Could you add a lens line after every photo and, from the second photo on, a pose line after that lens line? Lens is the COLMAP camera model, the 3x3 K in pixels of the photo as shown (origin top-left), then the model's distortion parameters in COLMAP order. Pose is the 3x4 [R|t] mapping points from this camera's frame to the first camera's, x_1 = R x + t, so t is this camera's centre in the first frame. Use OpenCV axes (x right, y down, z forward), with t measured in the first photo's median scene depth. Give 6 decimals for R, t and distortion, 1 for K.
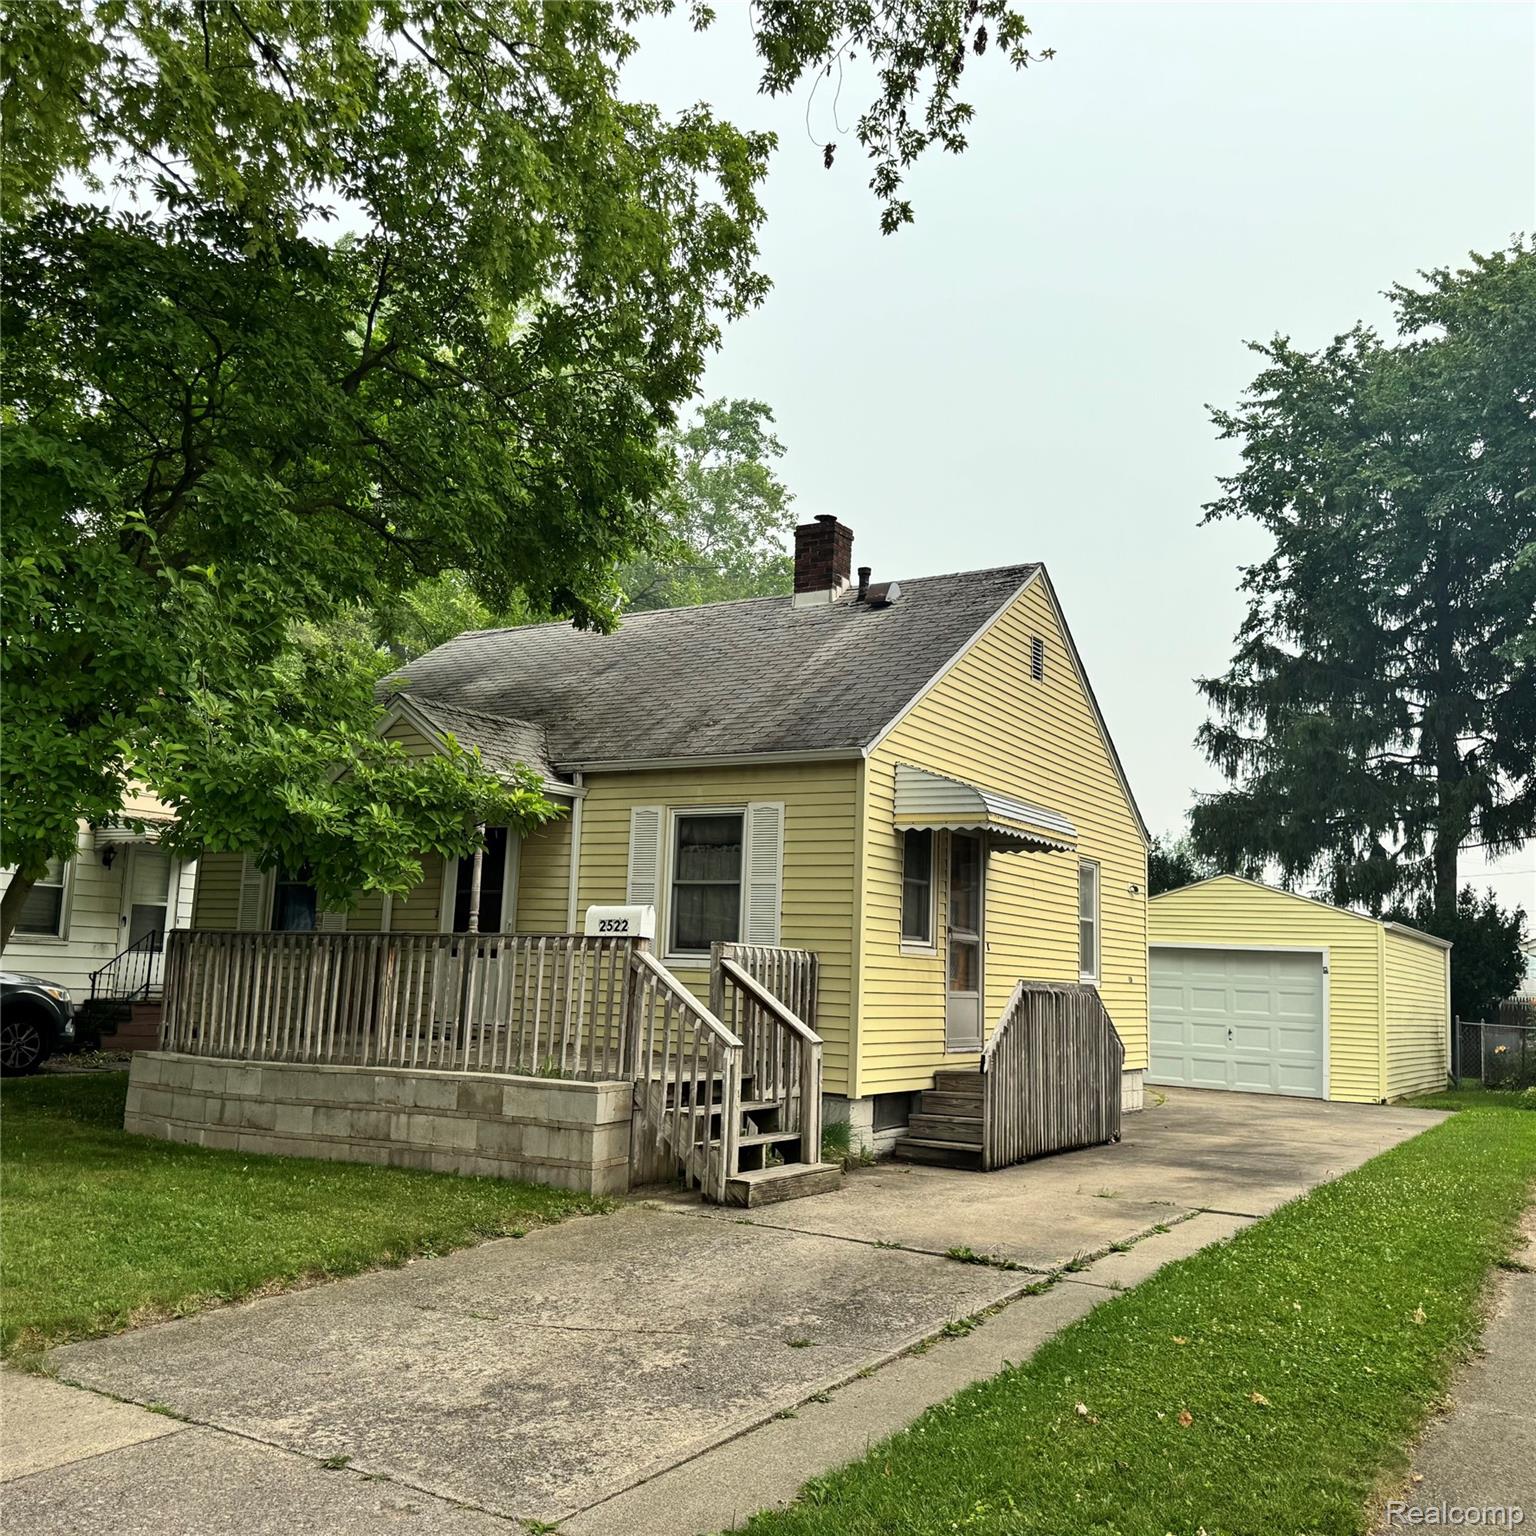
lens RADIAL K [[1441.4, 0, 768.0], [0, 1441.4, 768.0], [0, 0, 1]] dist [0.160085, -0.269720]
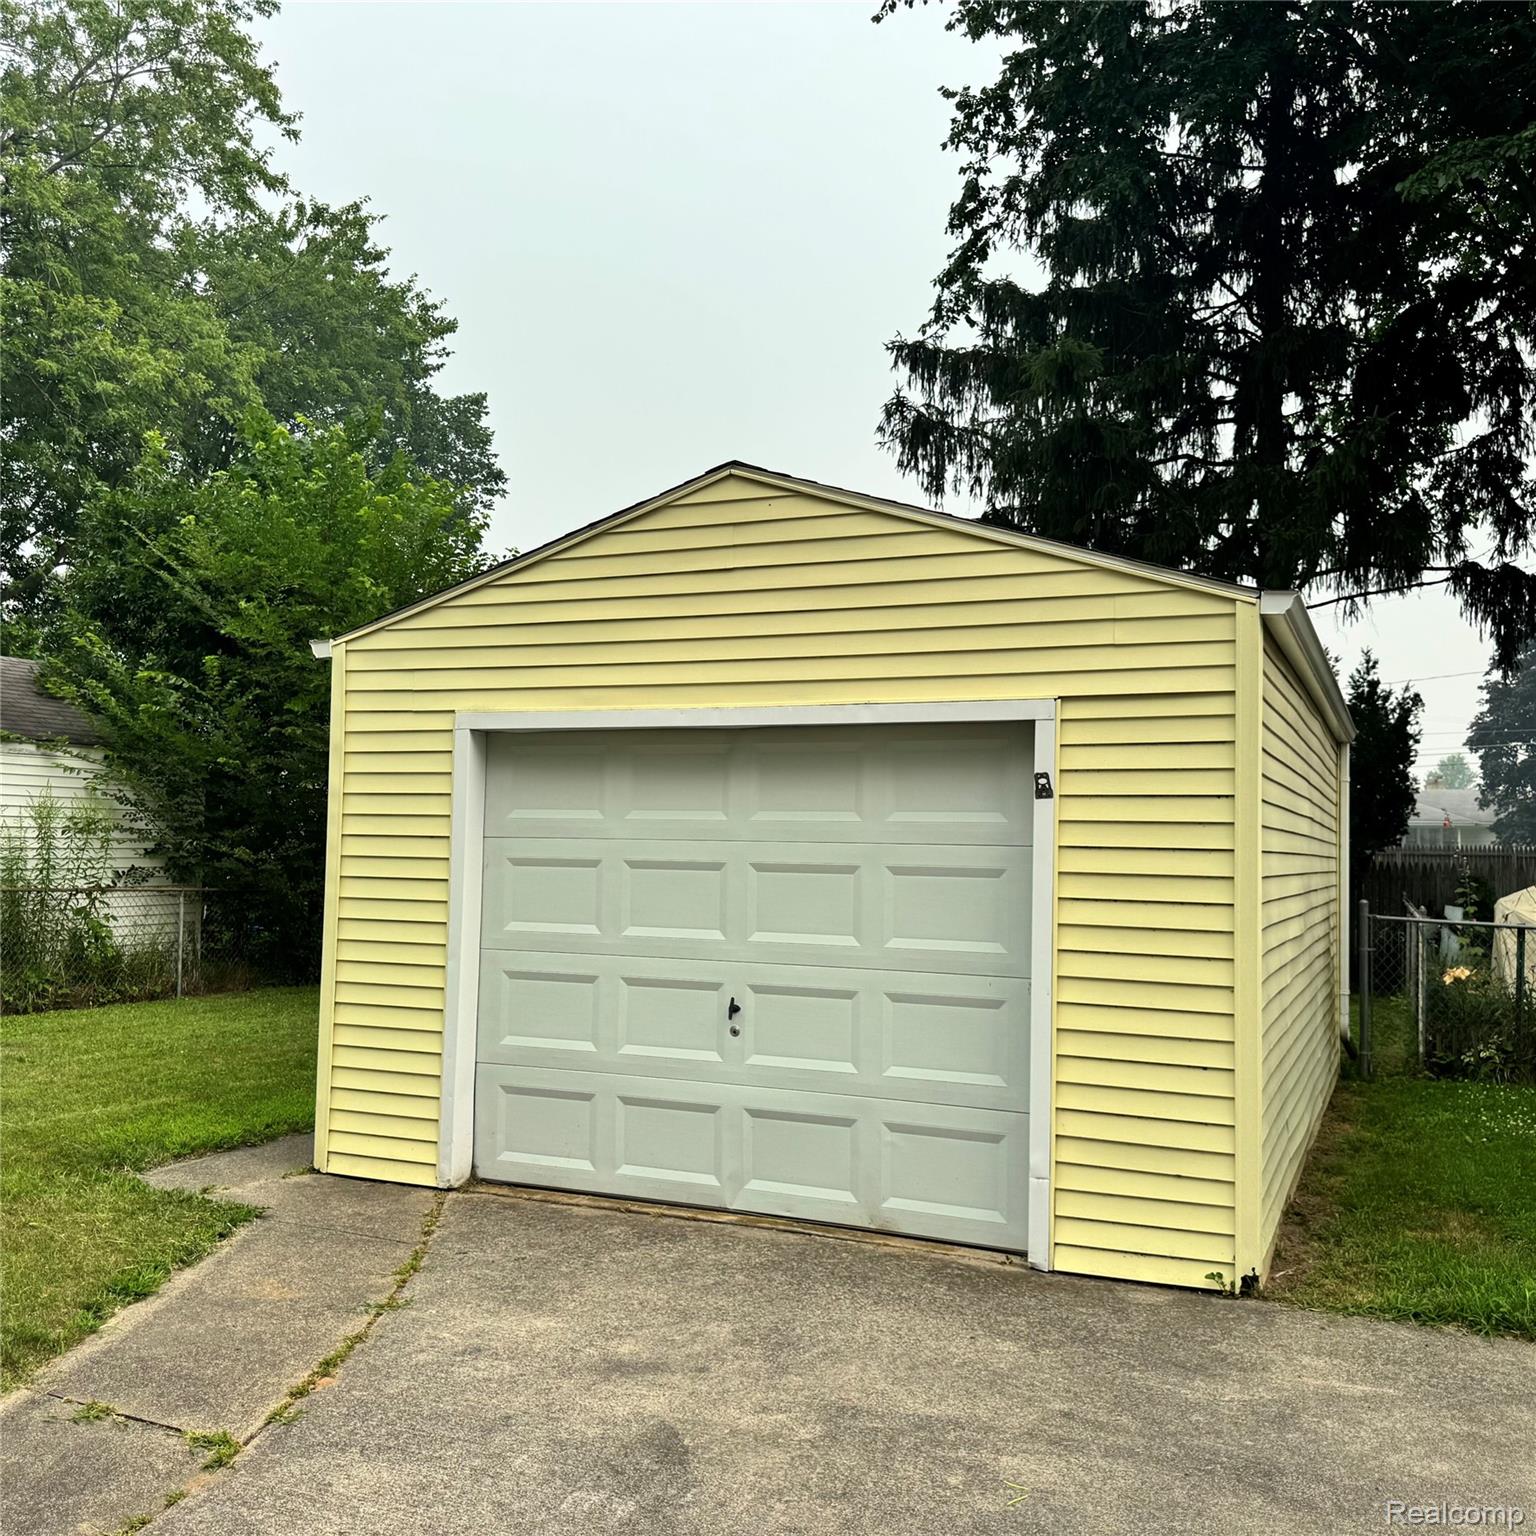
lens RADIAL K [[1482.2, 0, 740.4], [0, 1482.2, 767.8], [0, 0, 1]] dist [0.106723, -0.186717]
pose [[0.991572, -0.022891, 0.127516, 0.490335], [0.011044, 0.995619, 0.092851, 0.184464], [-0.129082, -0.090660, 0.987481, 1.248466]]
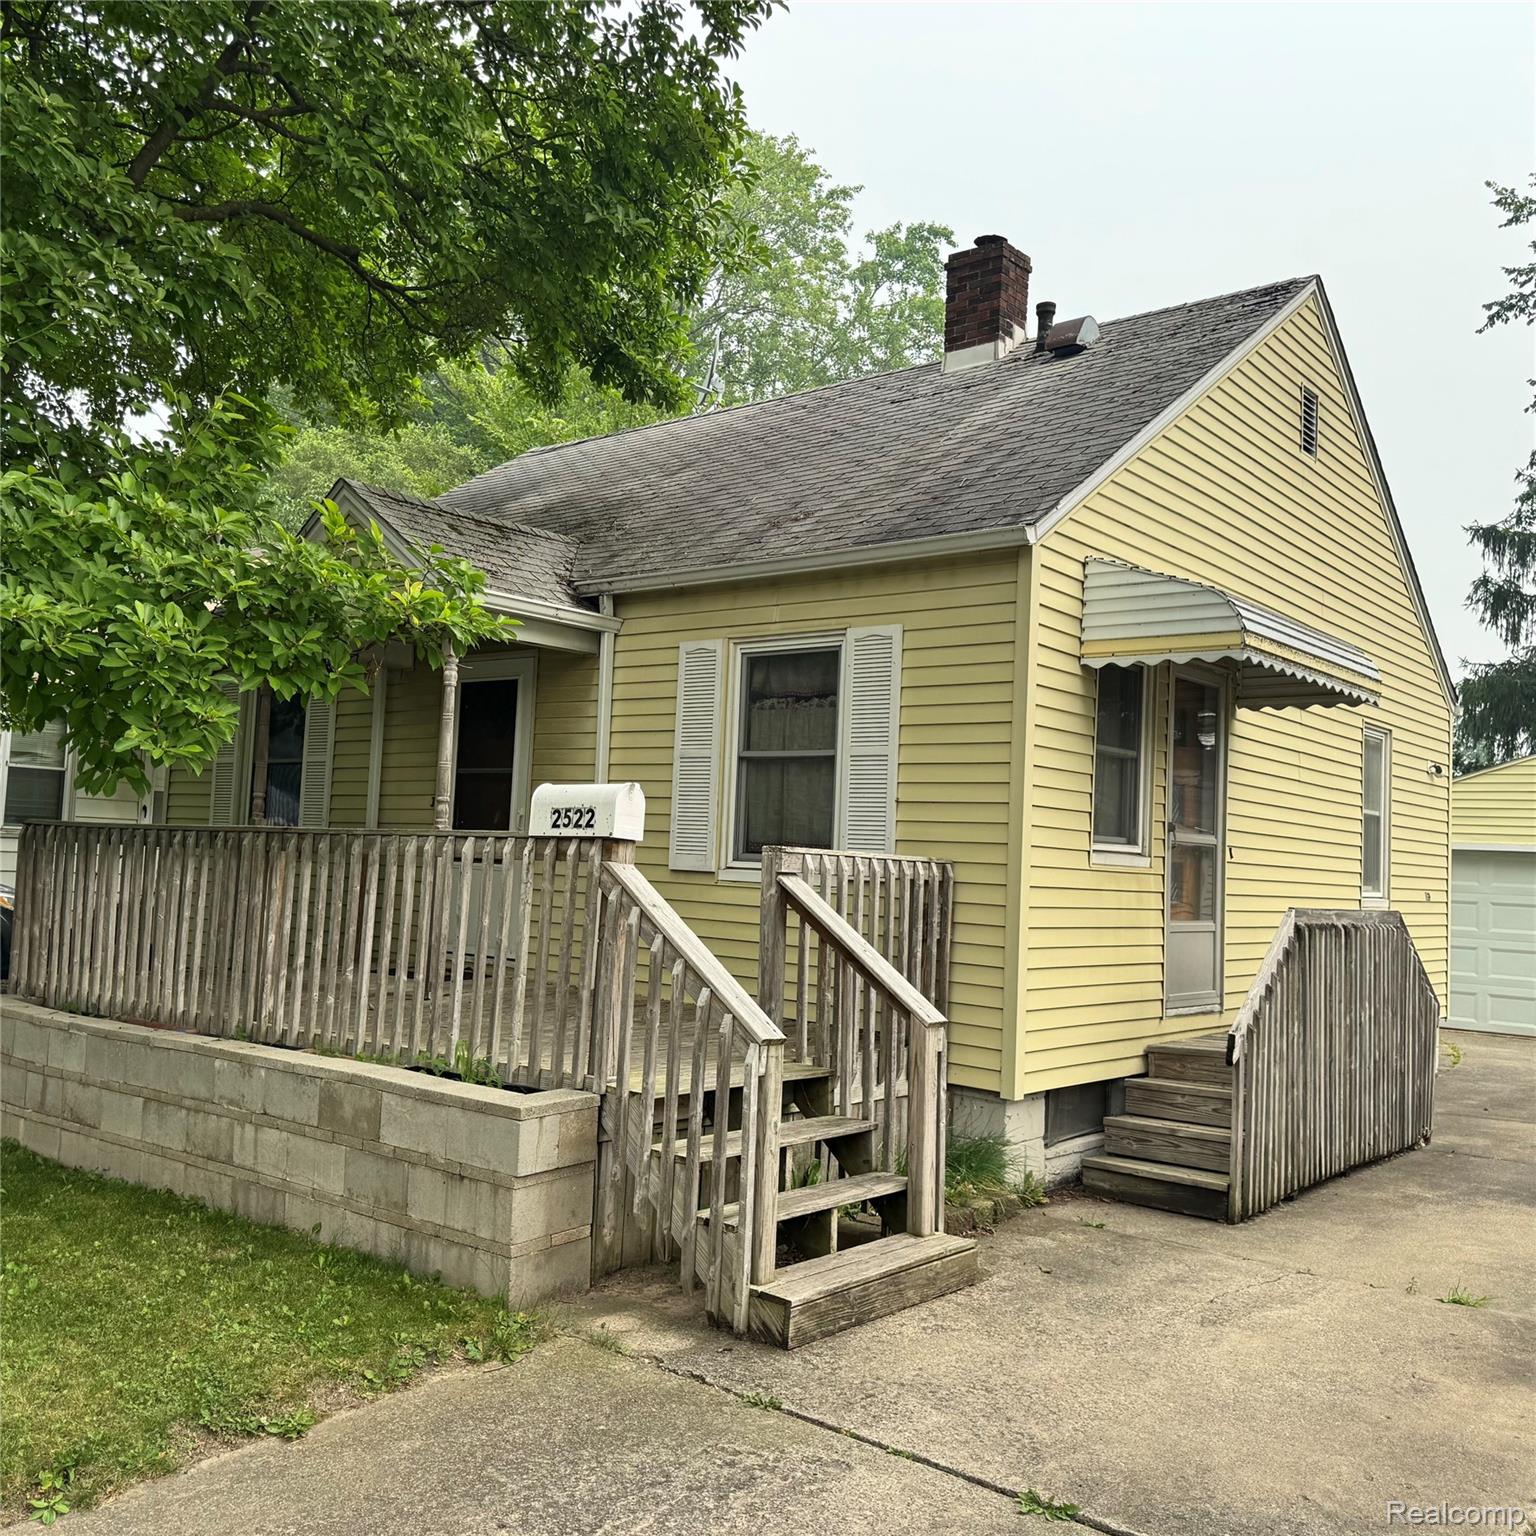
lens RADIAL K [[1441.4, 0, 768.0], [0, 1441.4, 768.0], [0, 0, 1]] dist [0.160085, -0.269720]
pose [[0.990991, -0.002132, -0.133912, 0.036675], [0.011715, 0.997421, 0.070813, 0.039416], [0.133416, -0.071744, 0.988460, 0.354732]]
